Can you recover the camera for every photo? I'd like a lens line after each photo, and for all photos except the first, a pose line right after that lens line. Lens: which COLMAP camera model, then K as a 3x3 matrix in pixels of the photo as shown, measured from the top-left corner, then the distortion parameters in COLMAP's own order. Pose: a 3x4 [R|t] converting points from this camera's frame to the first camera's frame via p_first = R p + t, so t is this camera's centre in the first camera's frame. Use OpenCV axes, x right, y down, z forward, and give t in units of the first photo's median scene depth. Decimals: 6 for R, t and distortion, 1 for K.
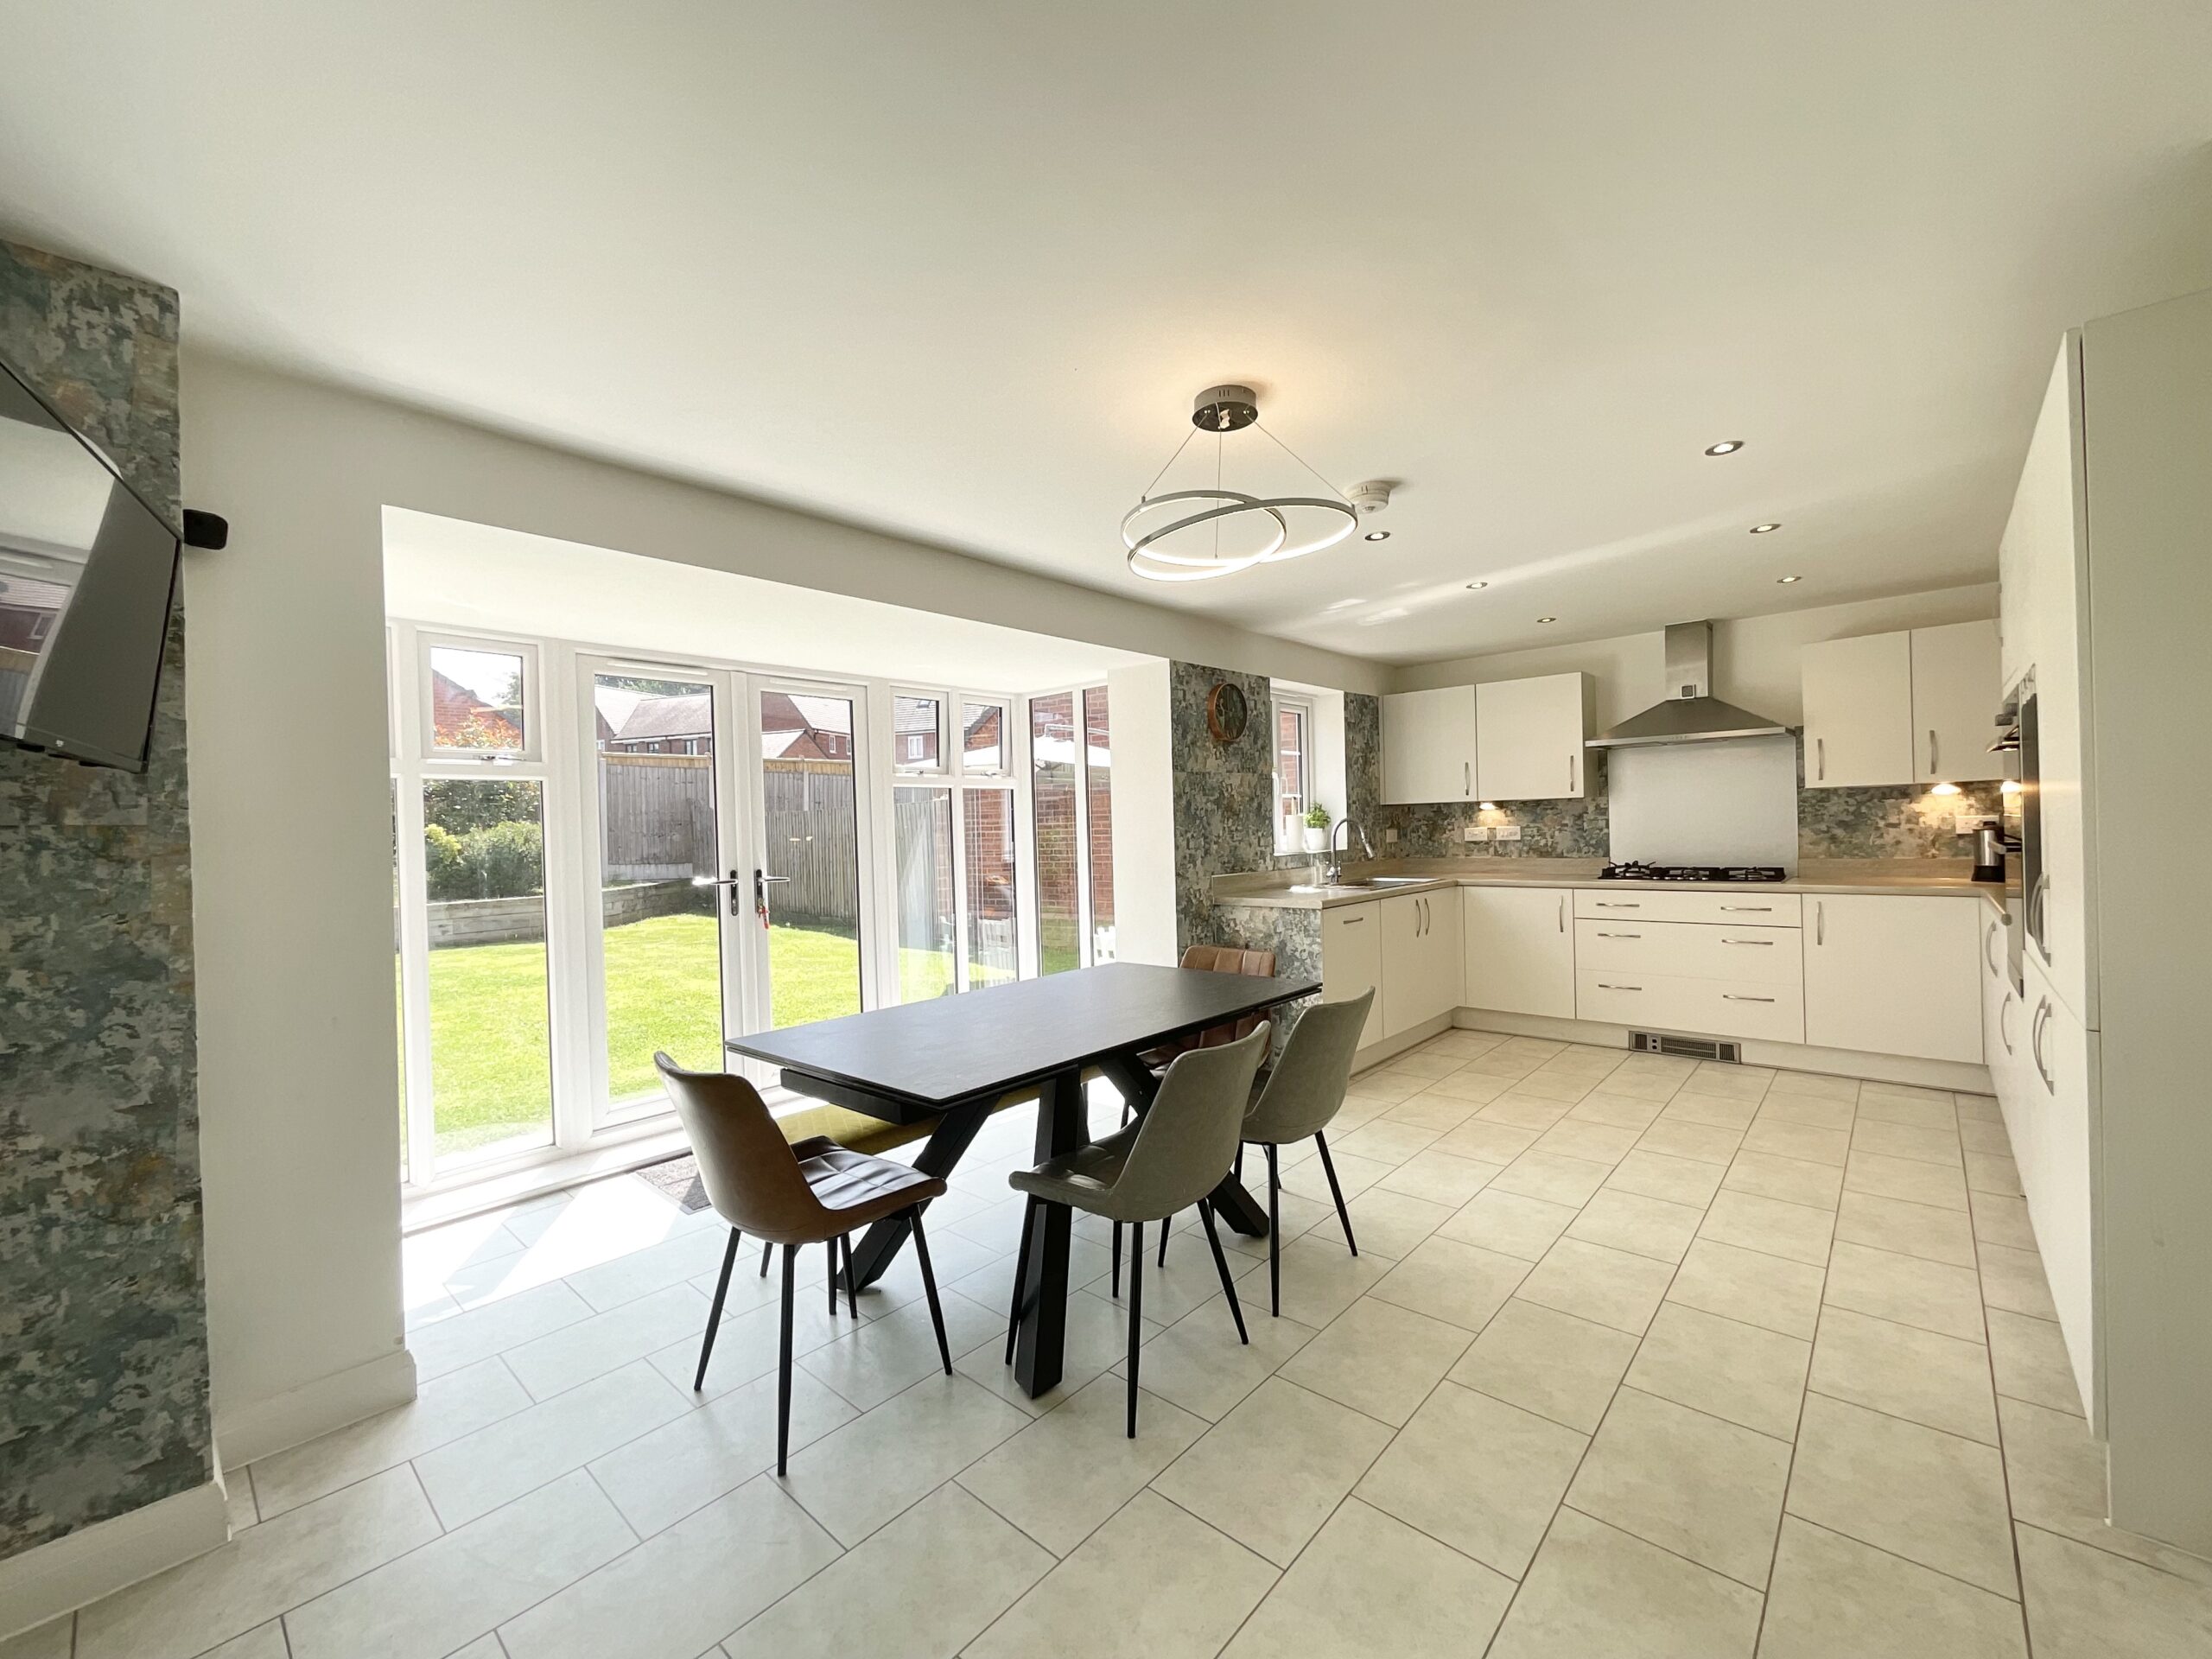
lens RADIAL K [[892.0, 0, 1107.7], [0, 892.0, 831.4], [0, 0, 1]] dist [-0.001991, 0.000335]
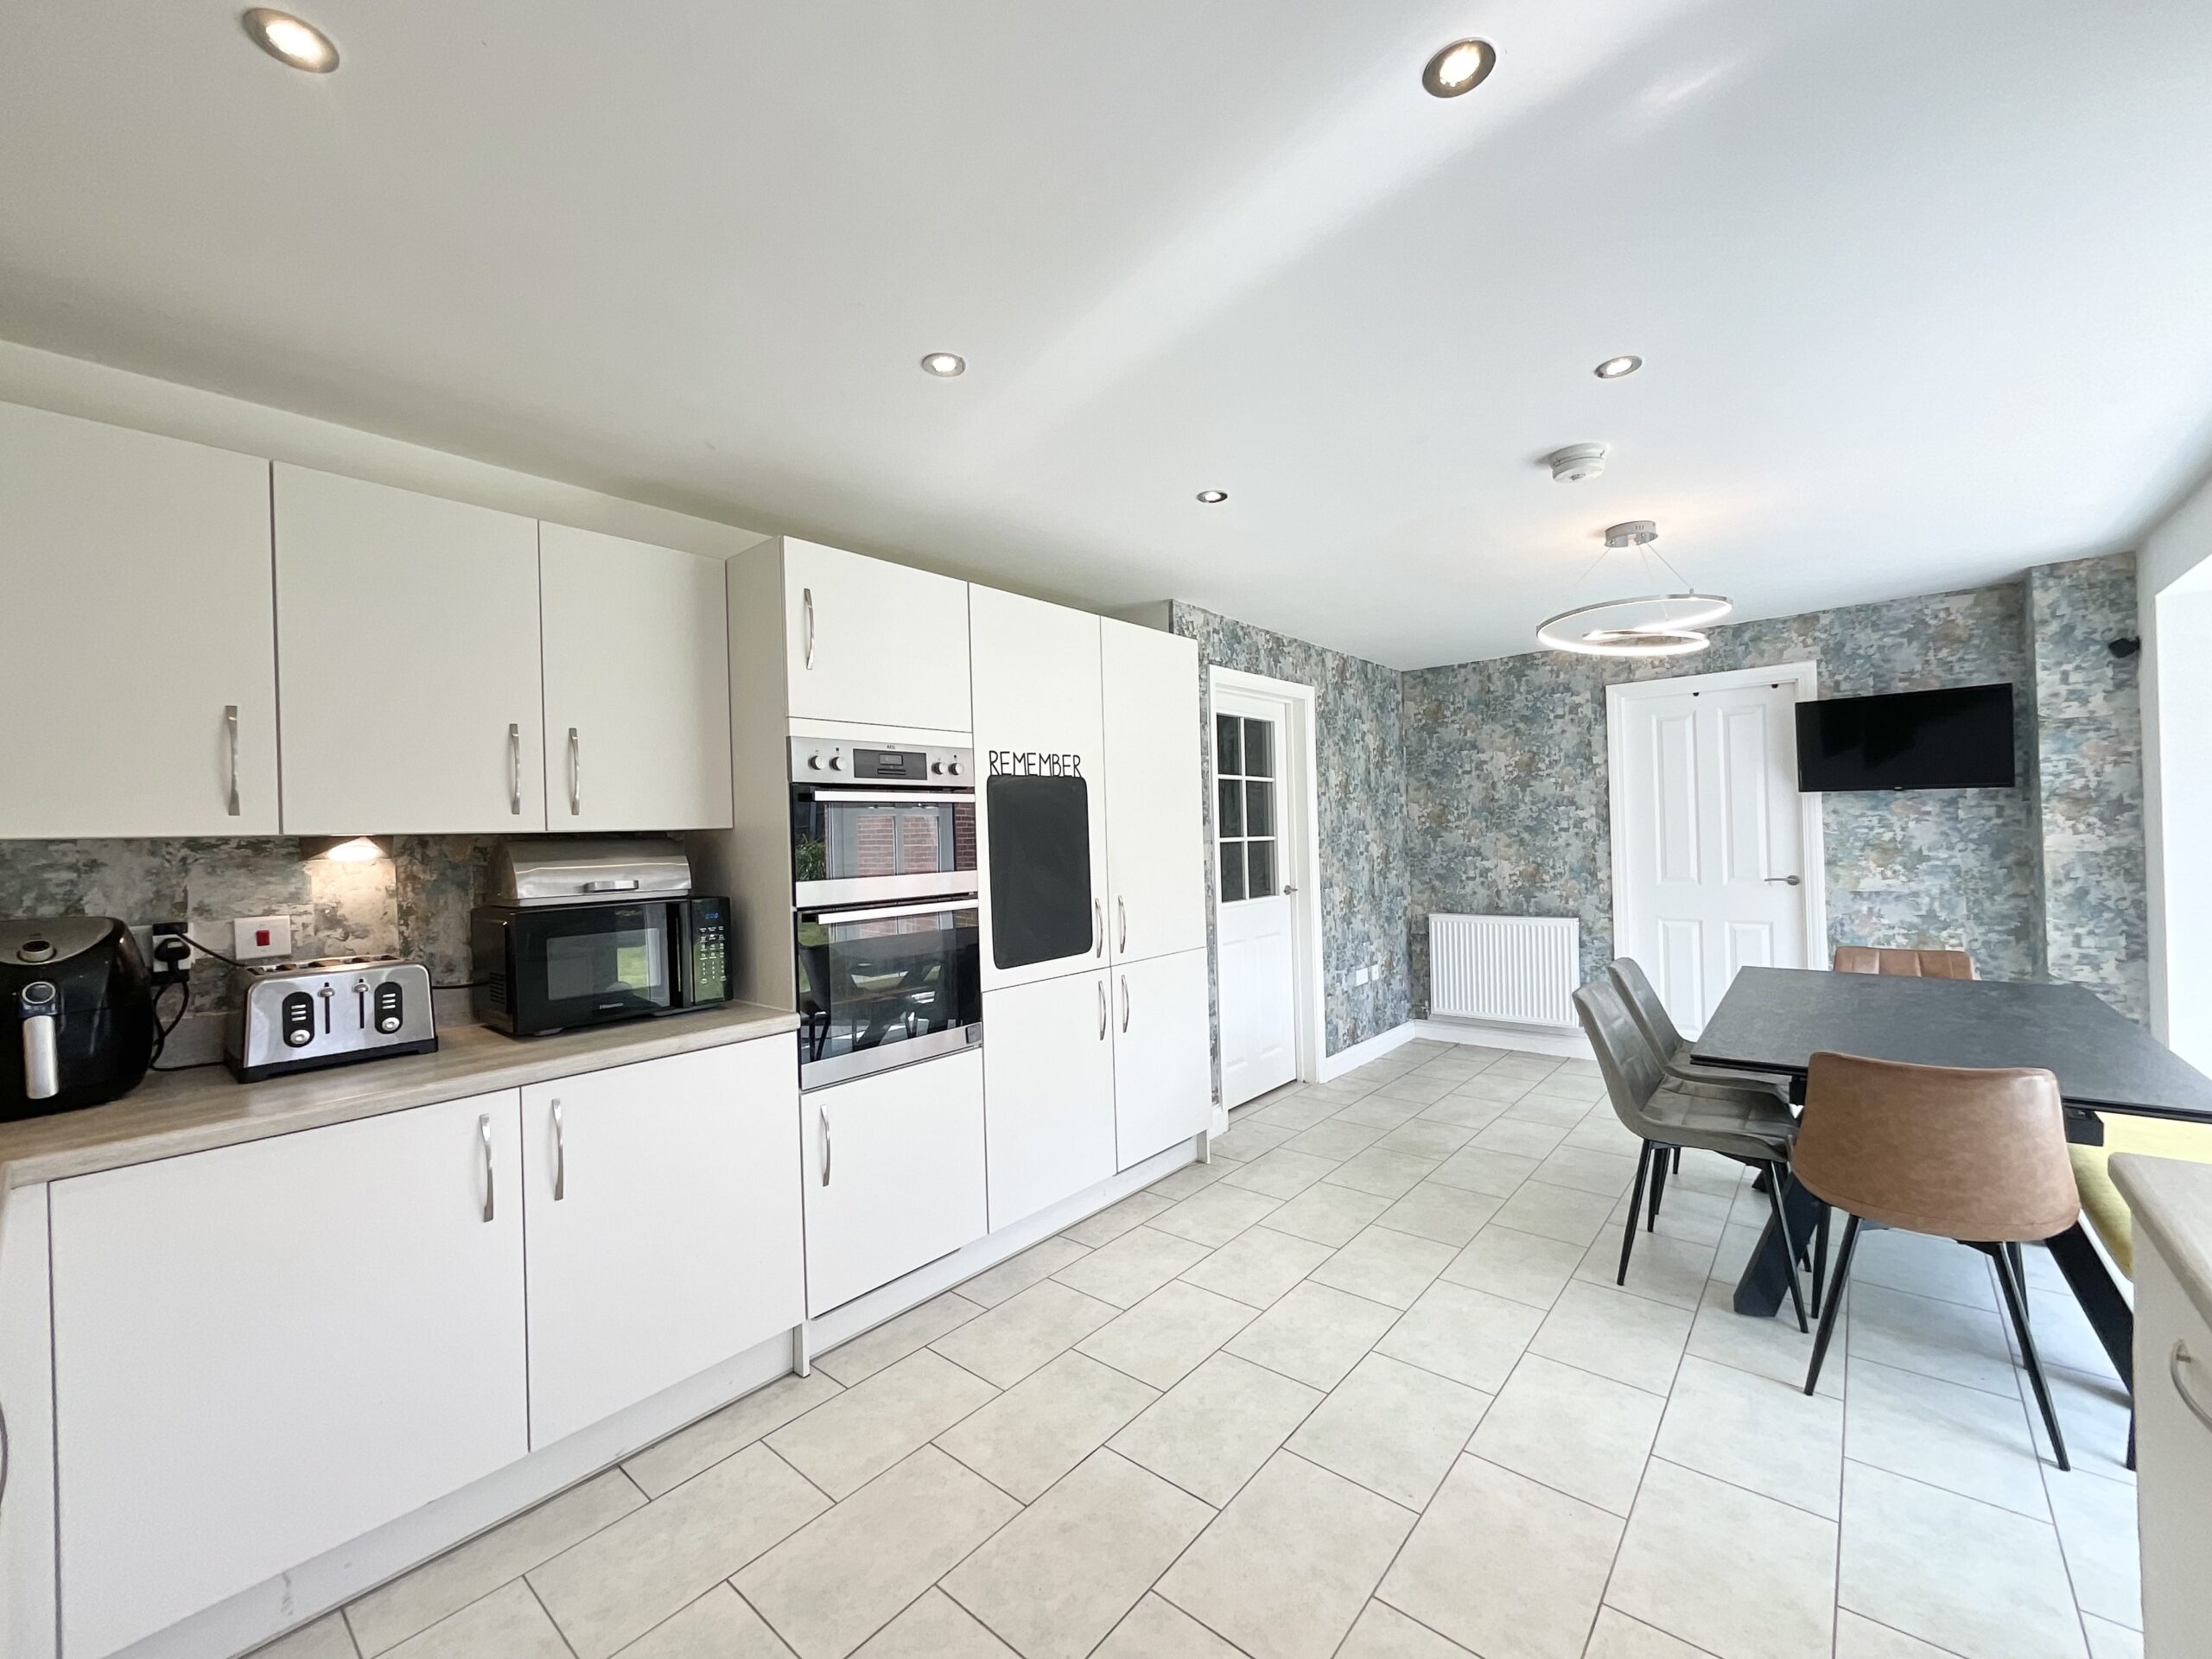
lens RADIAL K [[892.0, 0, 1107.7], [0, 892.0, 831.4], [0, 0, 1]] dist [-0.001991, 0.000335]
pose [[-0.997814, 0.059637, -0.028469, 0.499414], [0.059701, 0.998215, -0.001404, -0.031070], [0.028335, -0.003100, -0.999594, 1.173575]]
